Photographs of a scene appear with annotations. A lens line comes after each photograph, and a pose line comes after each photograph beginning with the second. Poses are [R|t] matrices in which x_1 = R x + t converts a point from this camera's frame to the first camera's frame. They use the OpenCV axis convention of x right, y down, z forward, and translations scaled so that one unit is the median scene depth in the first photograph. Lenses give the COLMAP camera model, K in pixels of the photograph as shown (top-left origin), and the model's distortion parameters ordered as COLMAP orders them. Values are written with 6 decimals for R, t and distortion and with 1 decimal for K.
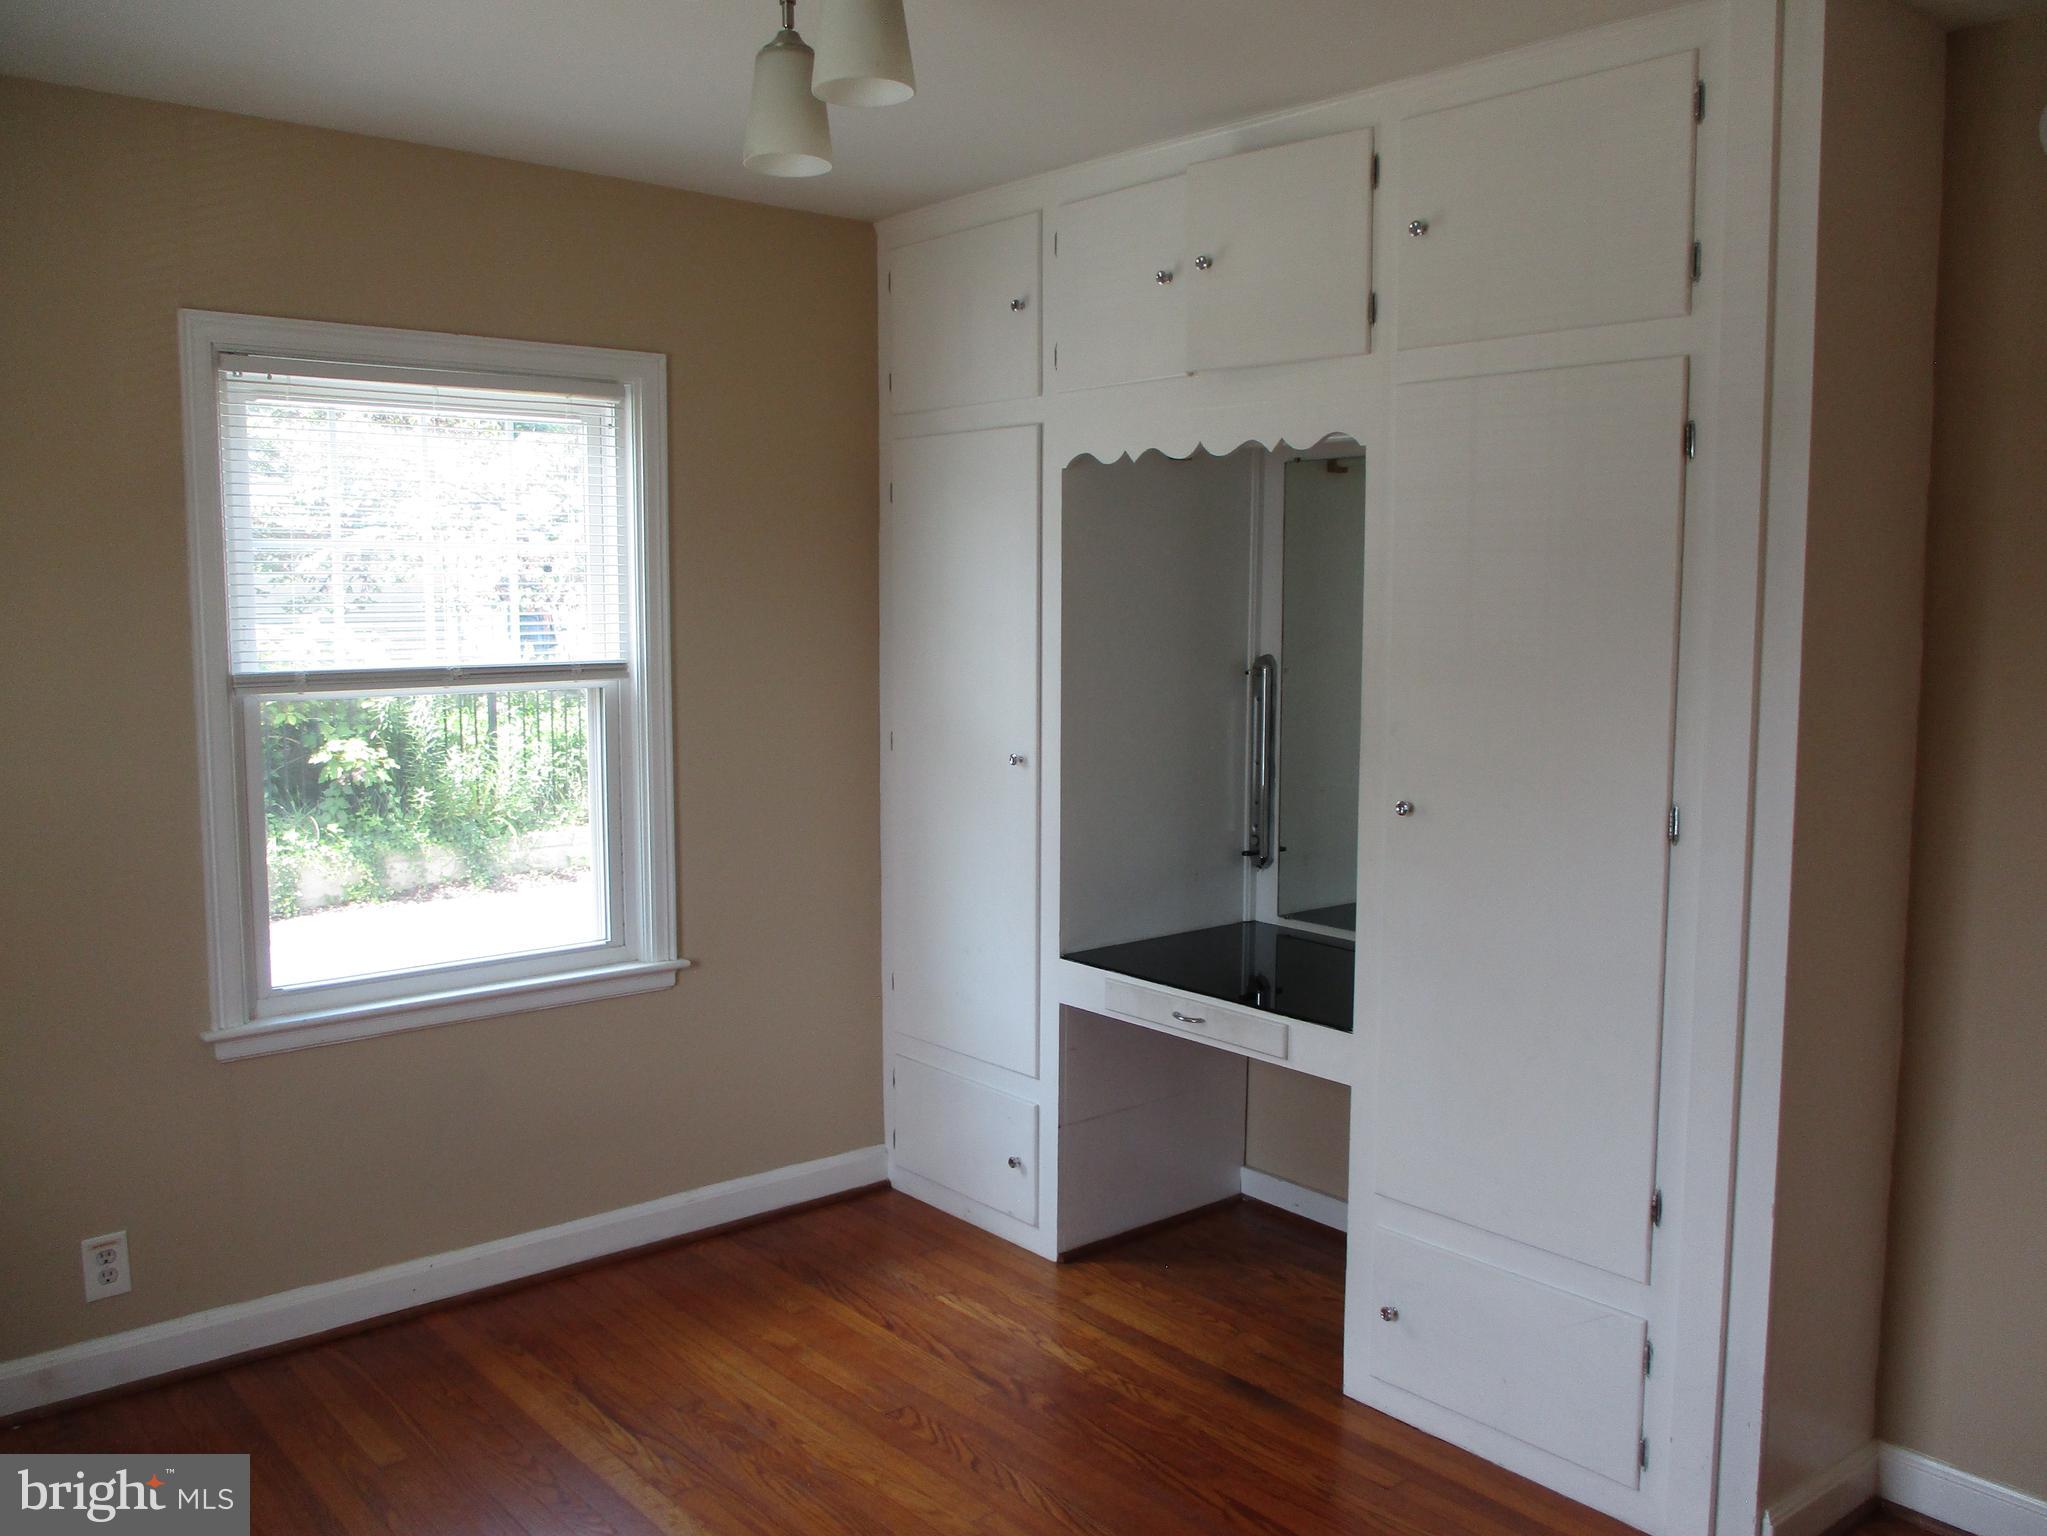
lens RADIAL K [[1709.3, 0, 1005.2], [0, 1709.3, 754.1], [0, 0, 1]] dist [-0.040601, 0.030807]
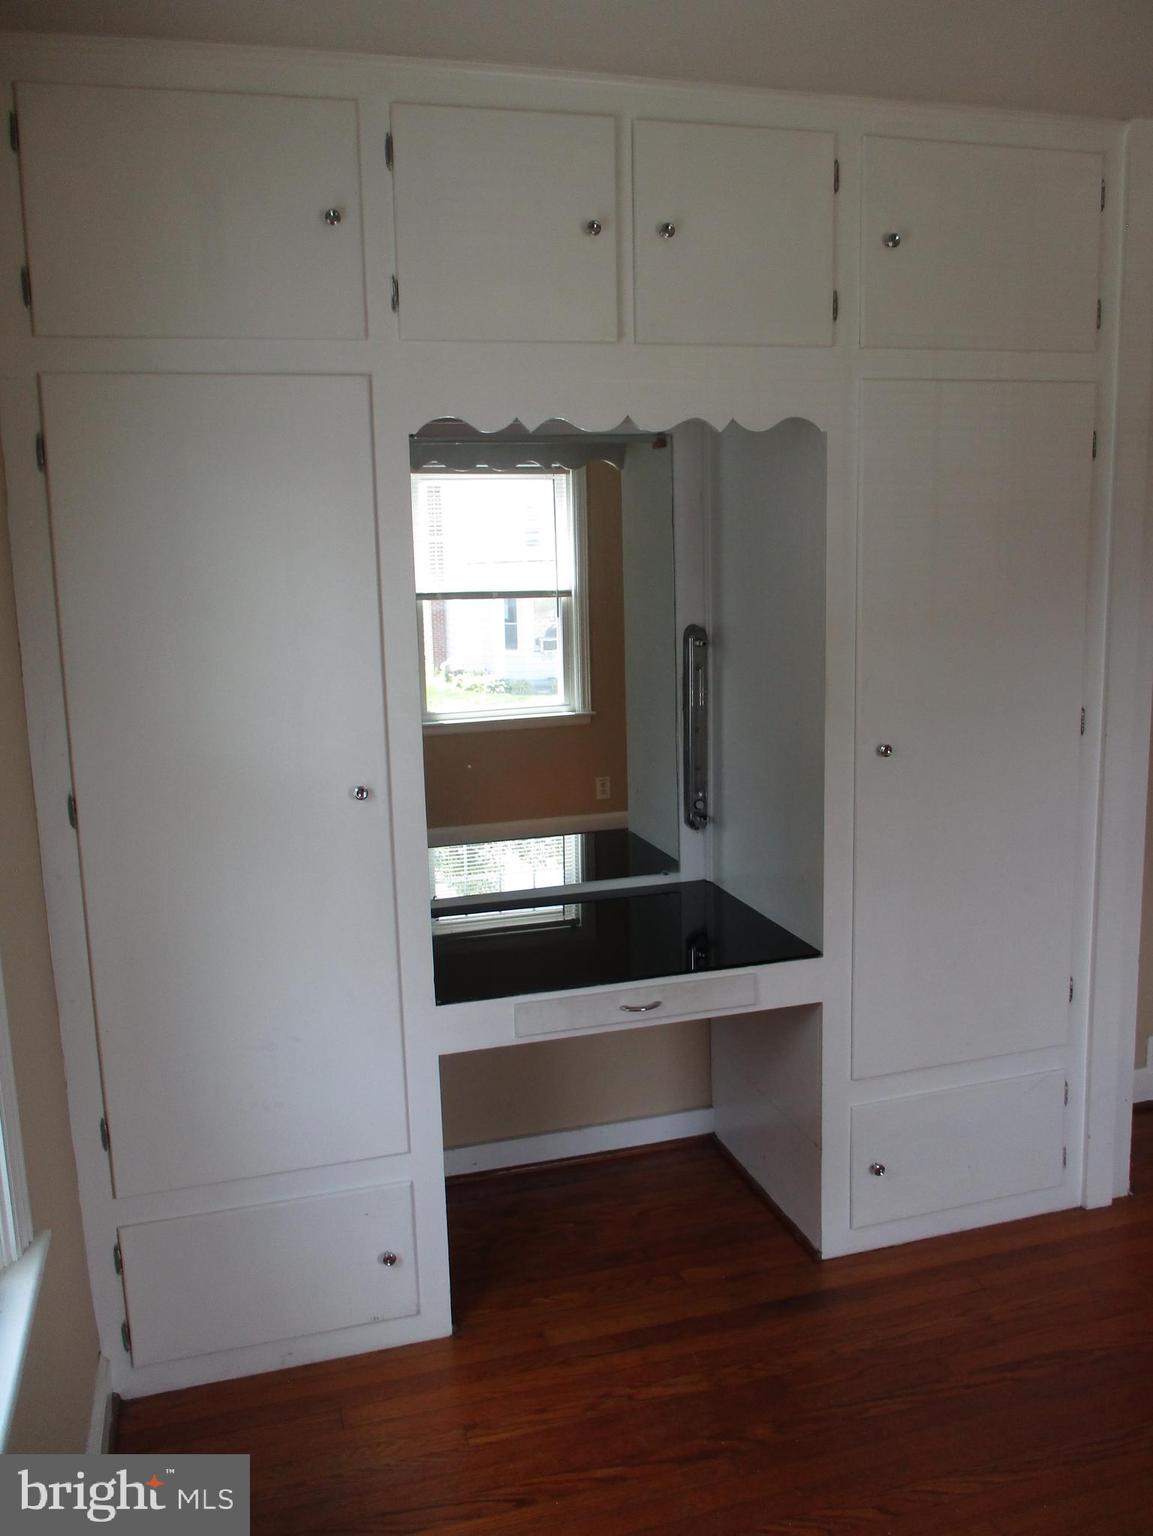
lens RADIAL K [[1282.6, 0, 572.7], [0, 1282.6, 760.8], [0, 0, 1]] dist [-0.040601, 0.030807]
pose [[0.385532, -0.170637, 0.906779, -0.593934], [0.119610, 0.983701, 0.134258, -0.096104], [-0.914909, 0.056699, 0.399658, 0.781409]]
